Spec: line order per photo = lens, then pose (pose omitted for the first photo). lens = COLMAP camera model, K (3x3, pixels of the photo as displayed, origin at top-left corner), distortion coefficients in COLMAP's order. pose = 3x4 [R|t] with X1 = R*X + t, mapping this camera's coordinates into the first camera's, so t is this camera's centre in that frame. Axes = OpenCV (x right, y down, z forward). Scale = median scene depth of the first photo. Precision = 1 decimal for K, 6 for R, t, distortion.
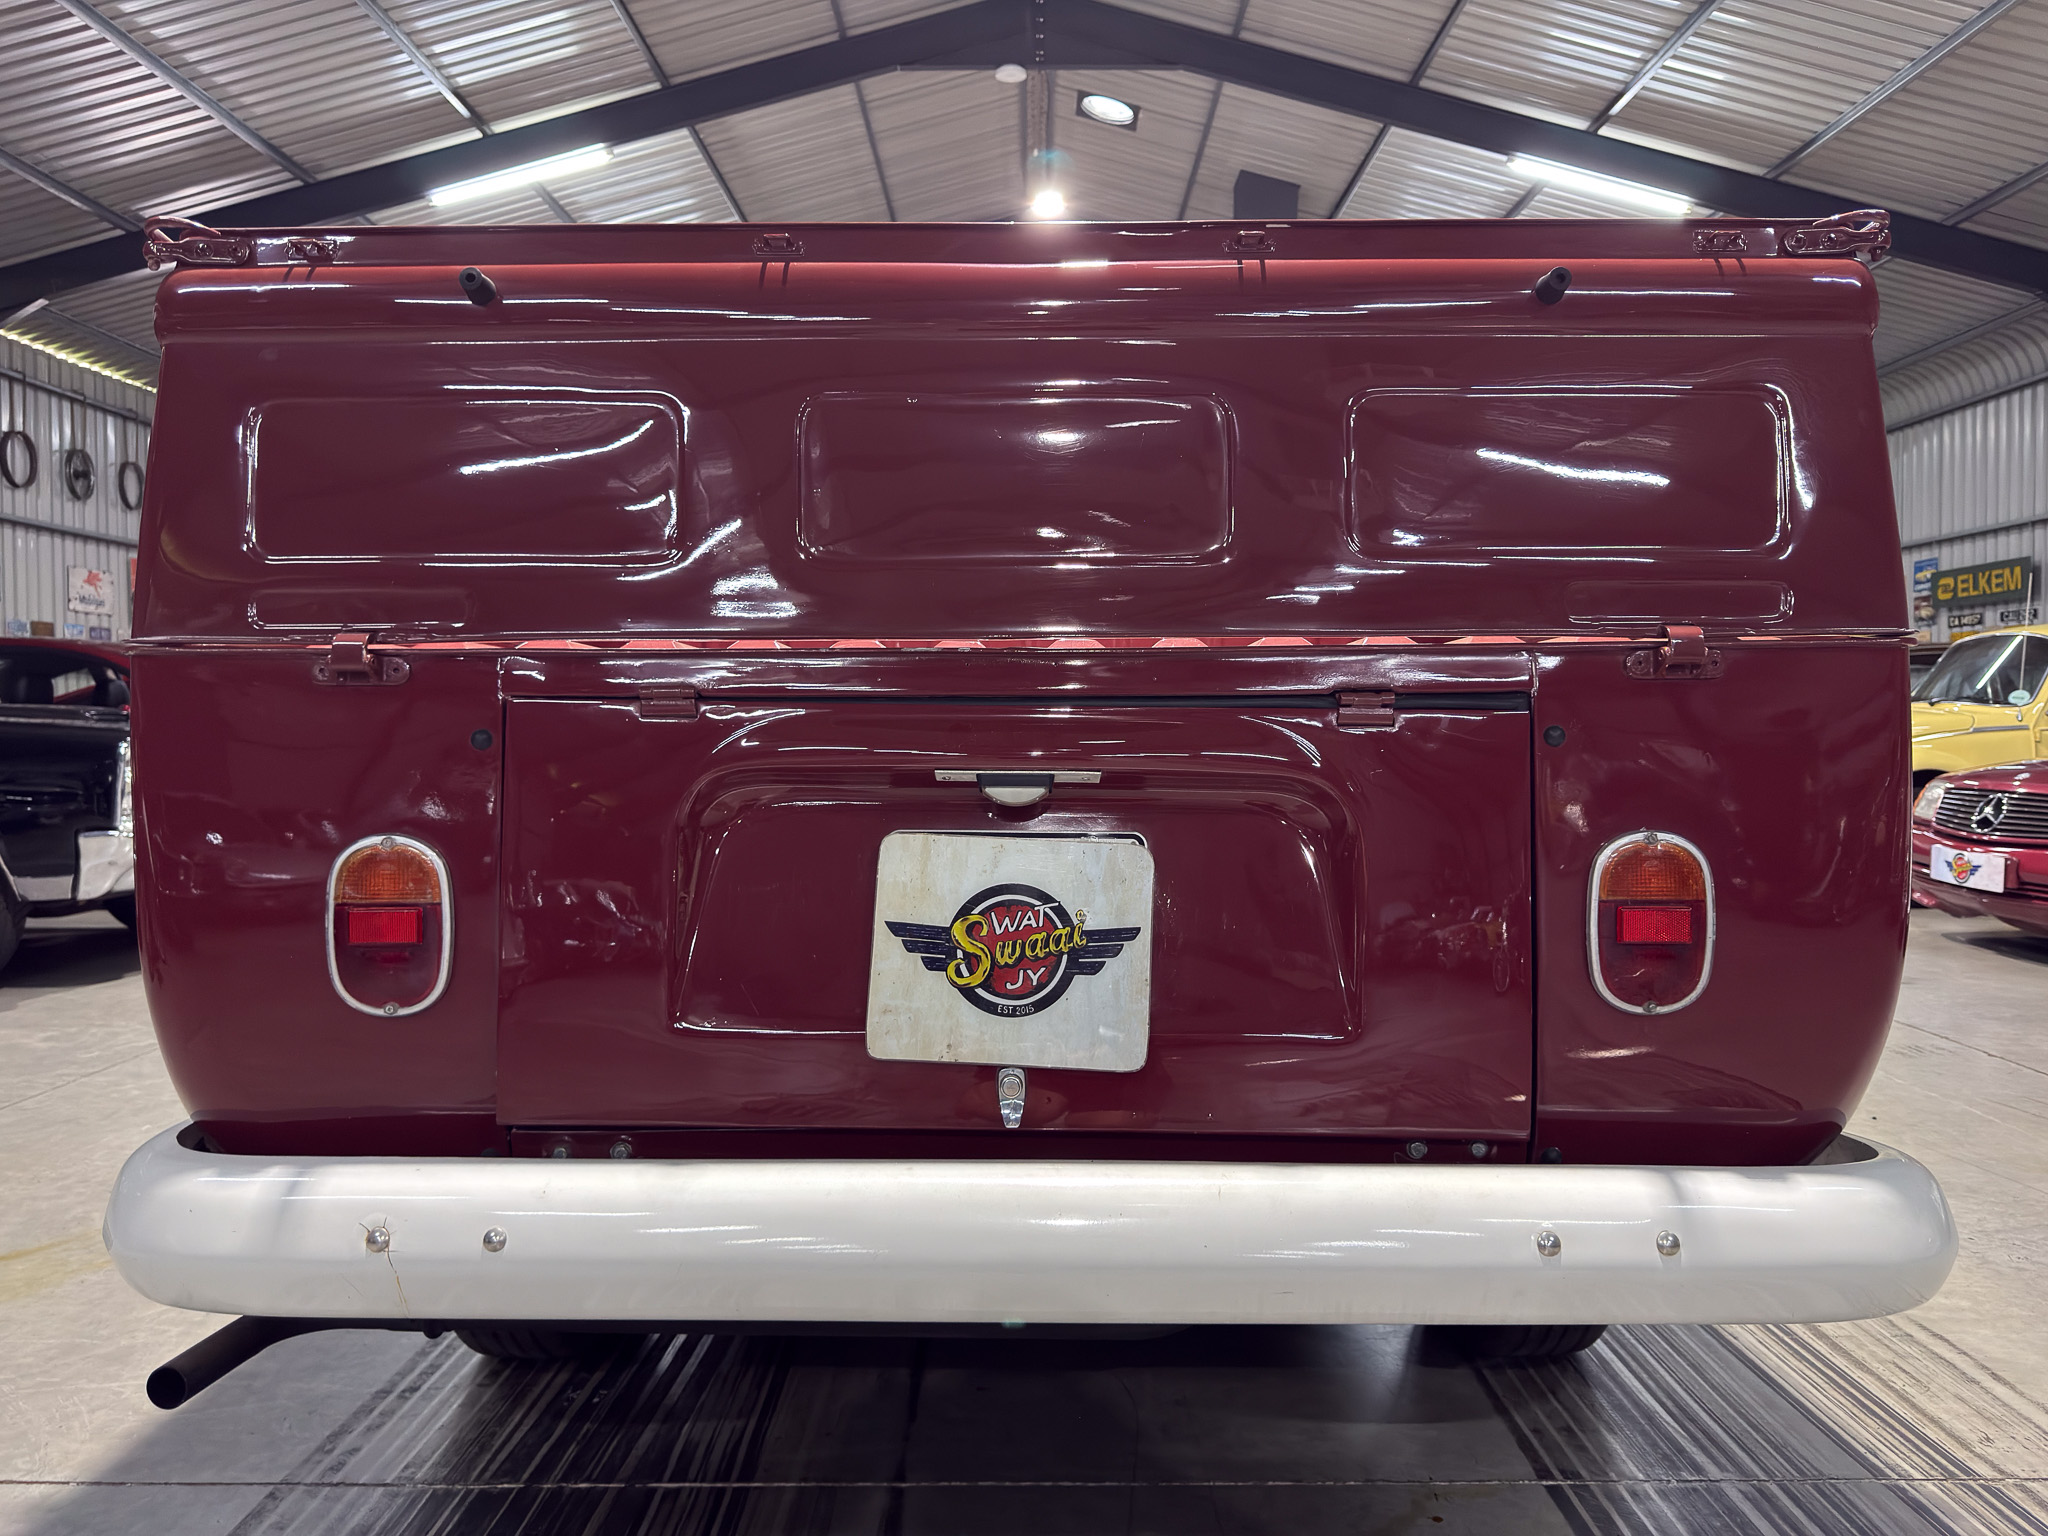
lens RADIAL K [[1449.2, 0, 1024.4], [0, 1449.2, 748.1], [0, 0, 1]] dist [0.030788, -0.031239]
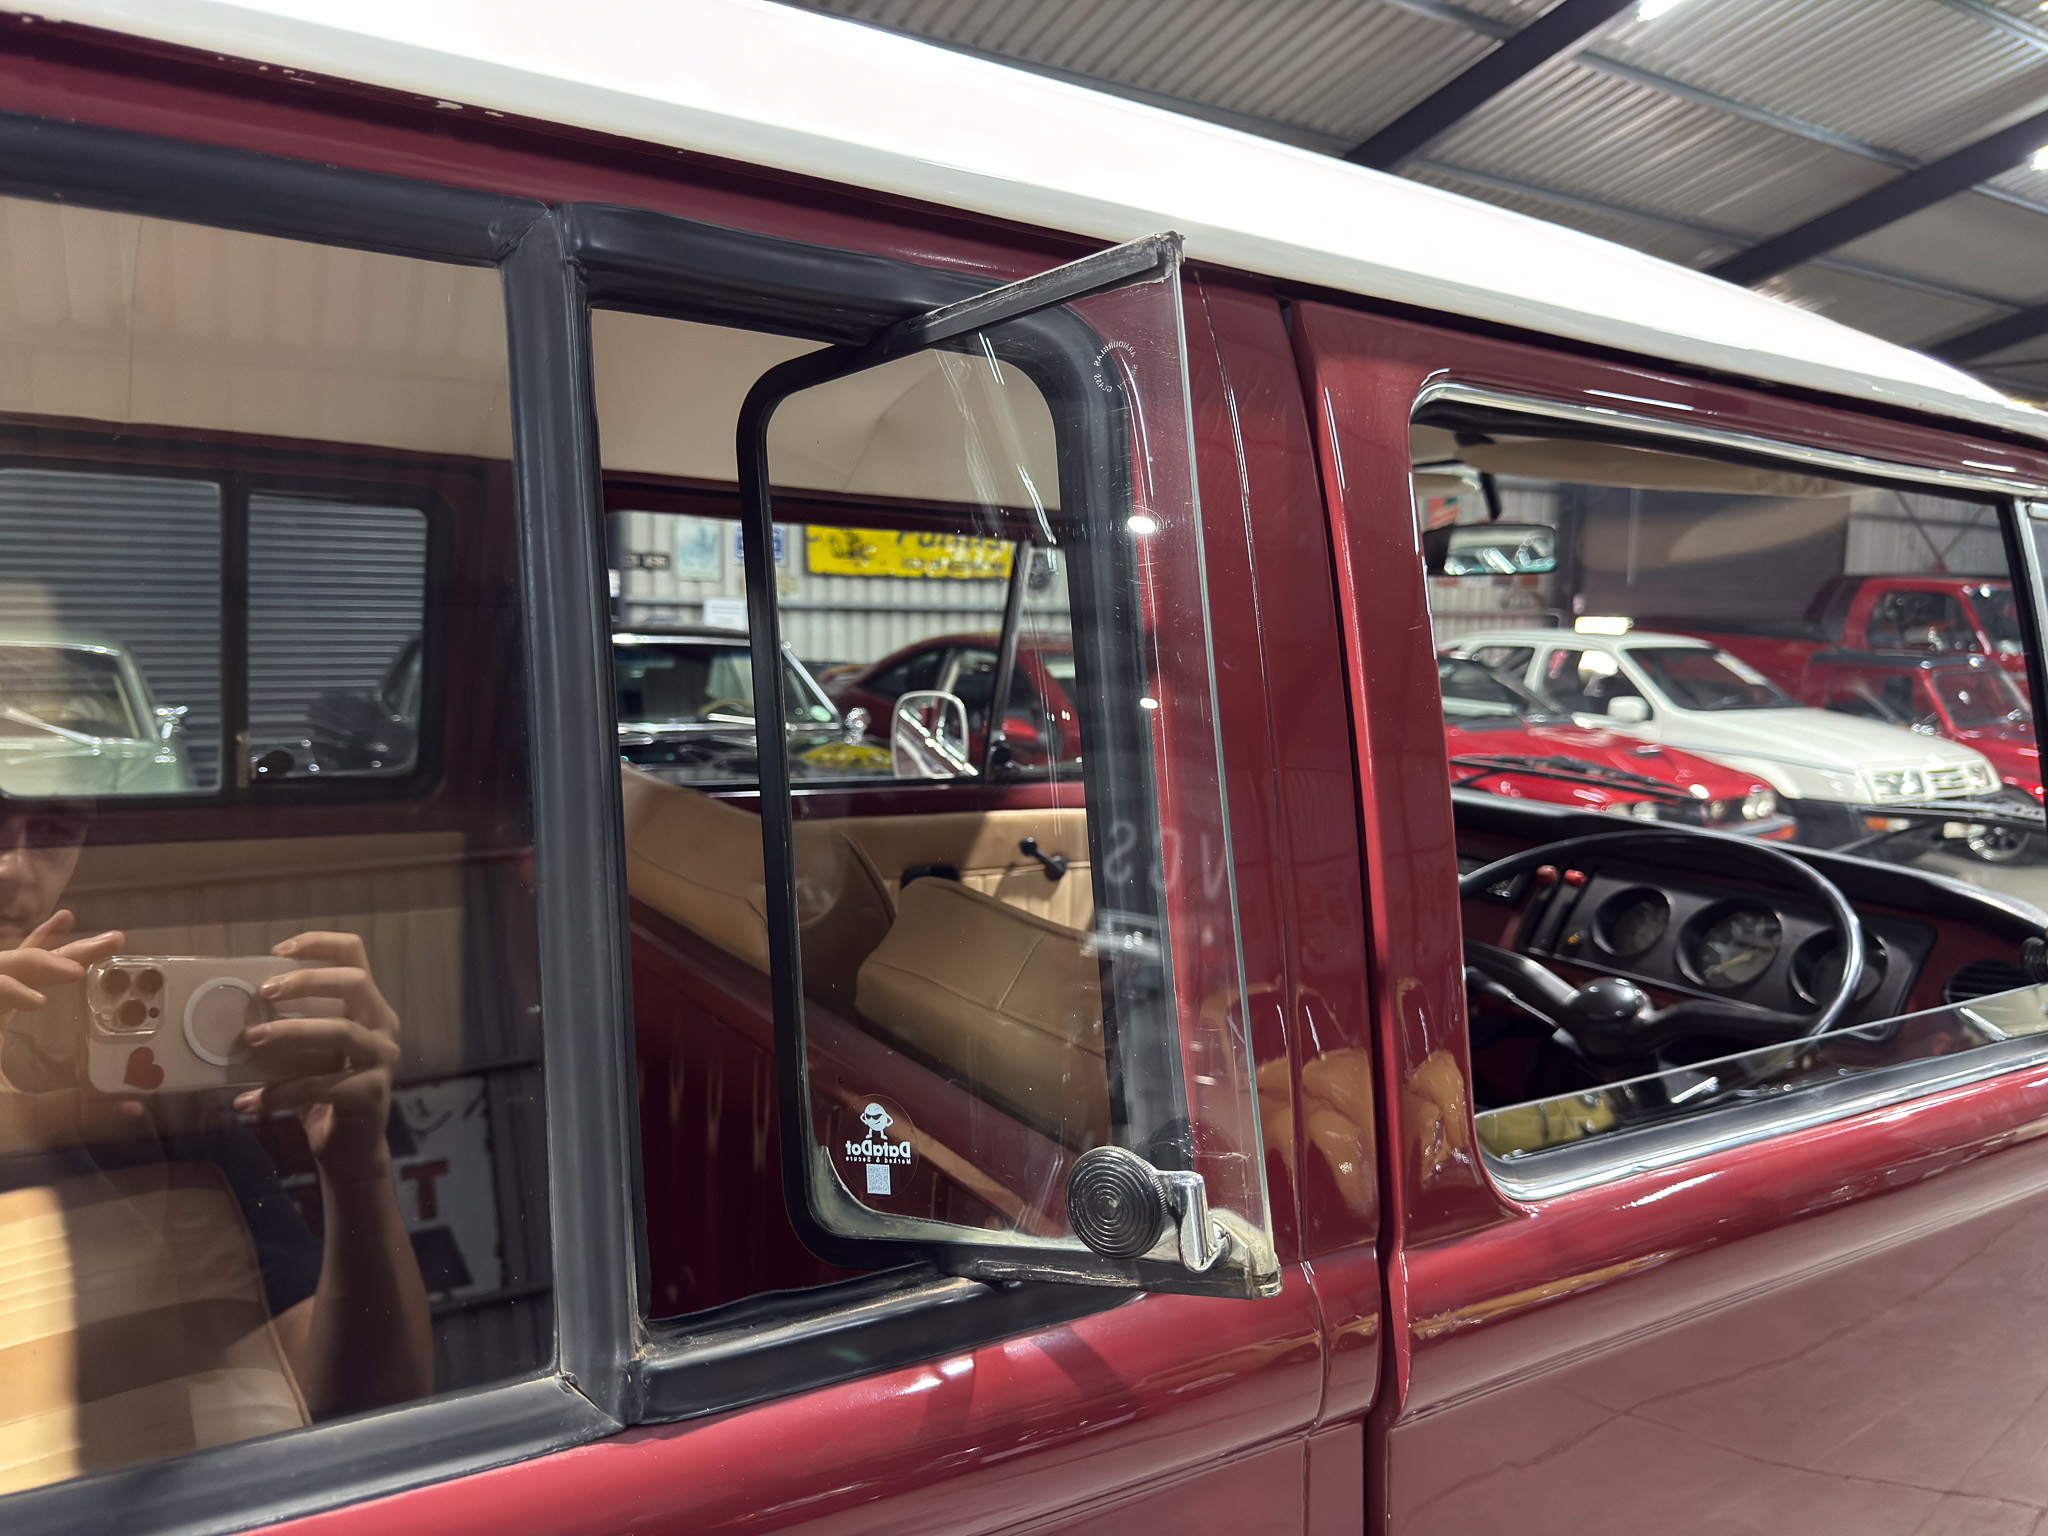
lens RADIAL K [[1472.3, 0, 1015.1], [0, 1472.3, 784.6], [0, 0, 1]] dist [-0.024397, -0.002572]
pose [[0.529855, 0.122882, -0.839139, 0.896505], [-0.038346, 0.991907, 0.121040, -0.523354], [0.847221, -0.031956, 0.530279, 2.772838]]
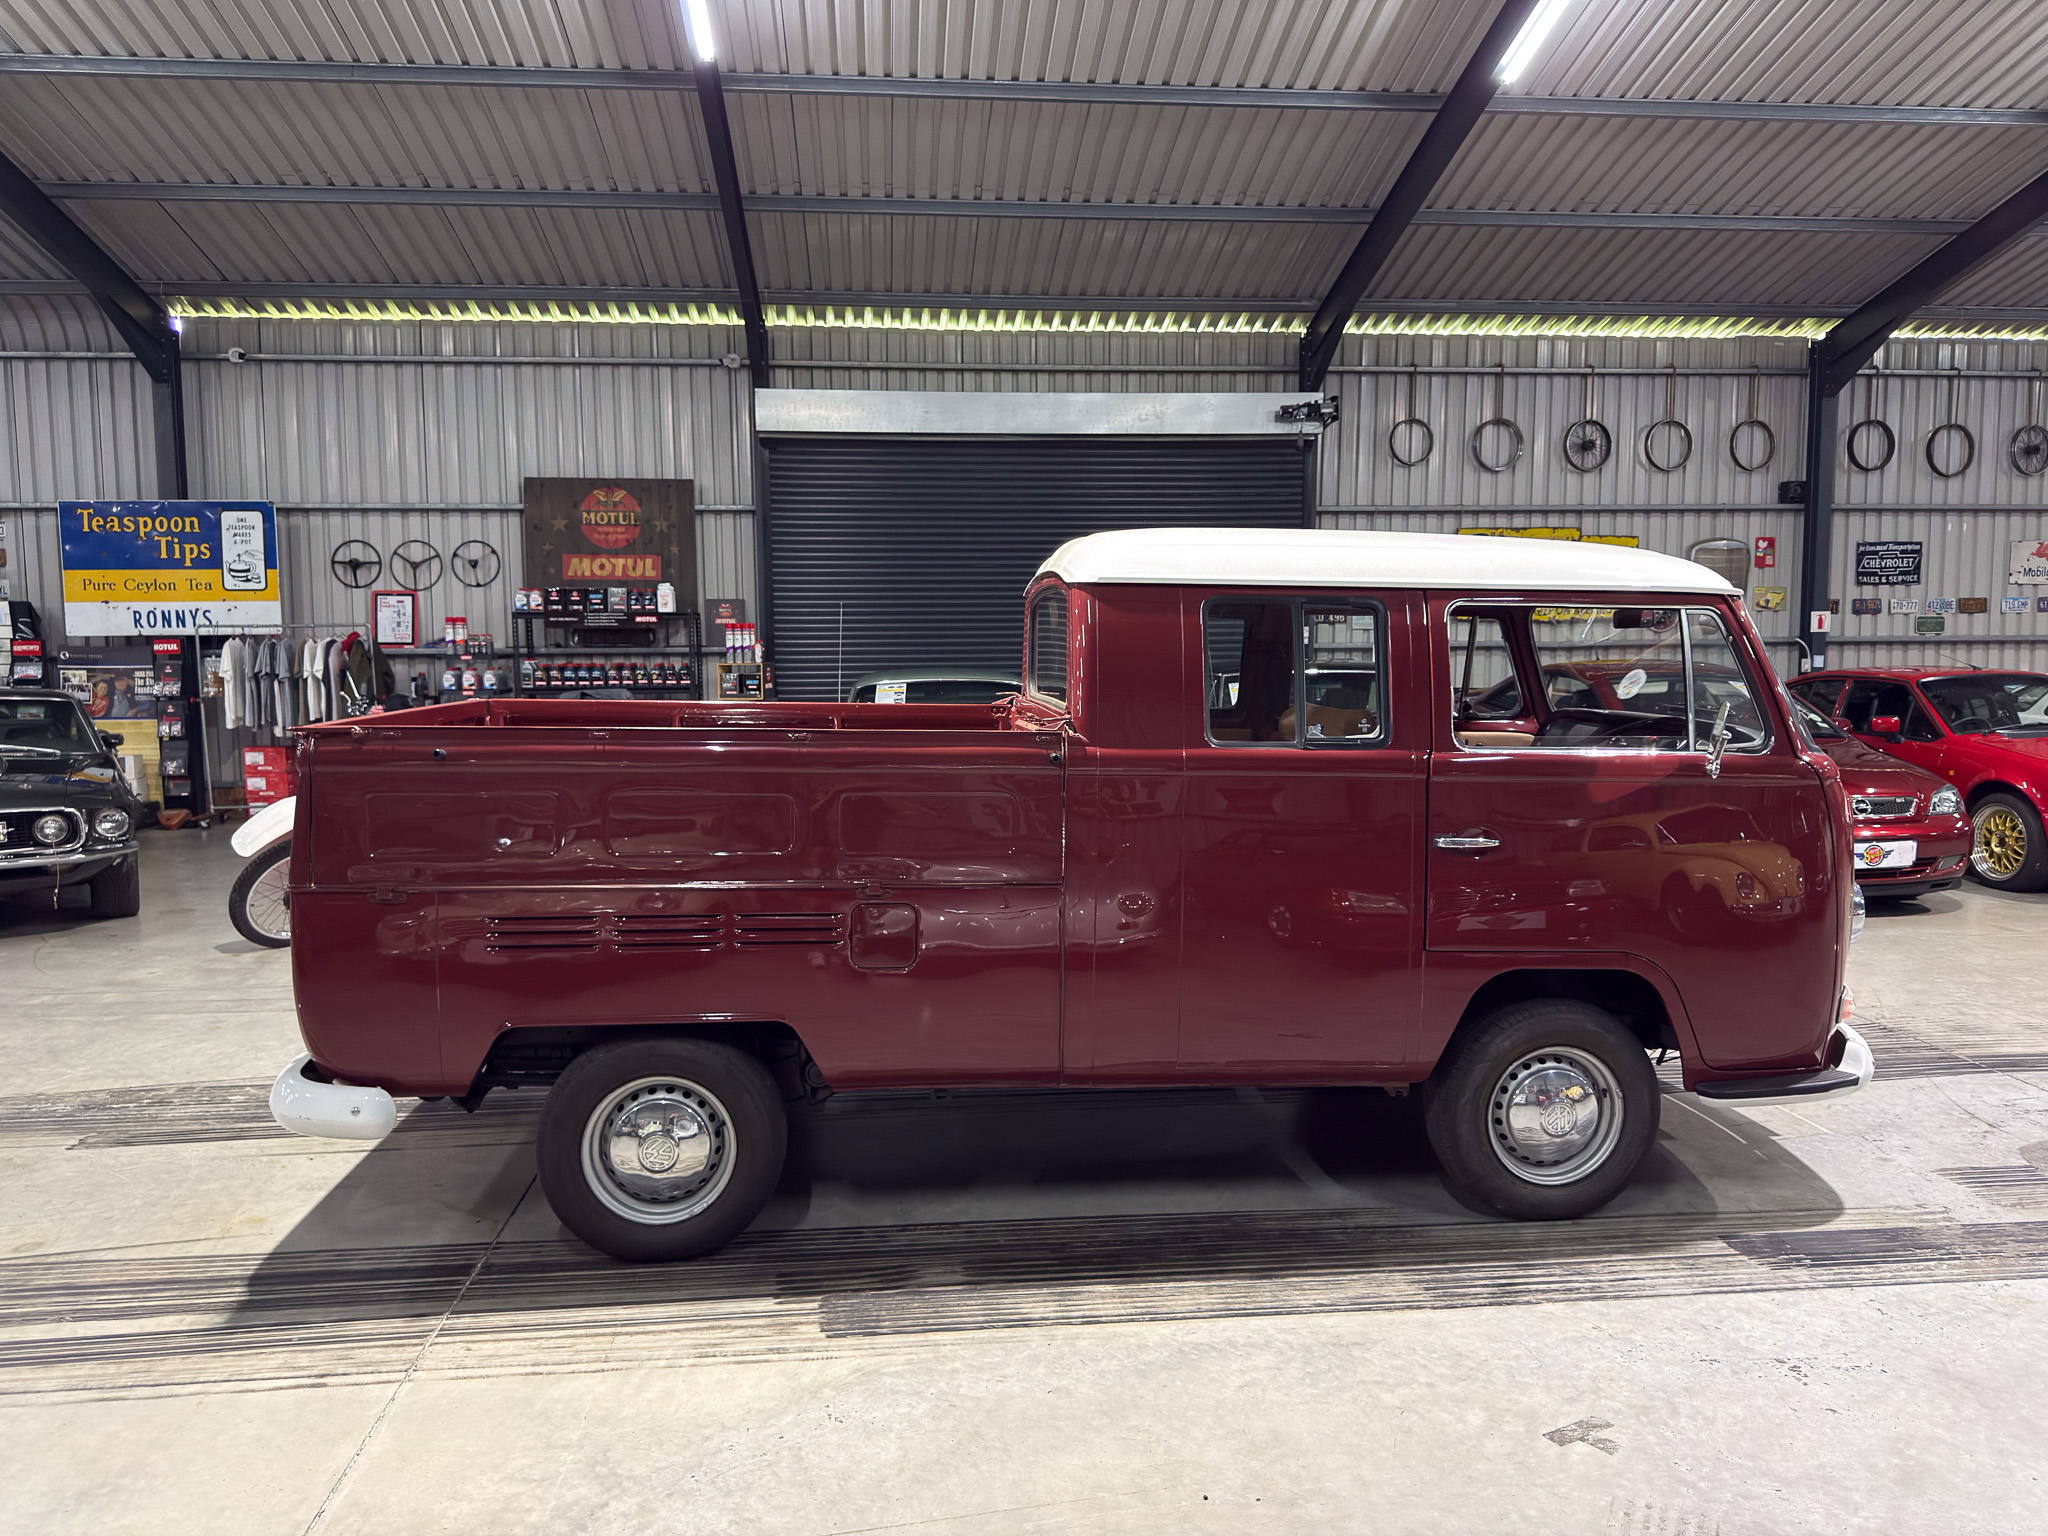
lens RADIAL K [[1449.2, 0, 1024.4], [0, 1449.2, 748.1], [0, 0, 1]] dist [0.030788, -0.031239]
pose [[0.103812, 0.077445, -0.991577, 3.289193], [-0.010379, 0.996994, 0.076781, -0.530526], [0.994543, 0.002321, 0.104304, 2.012533]]
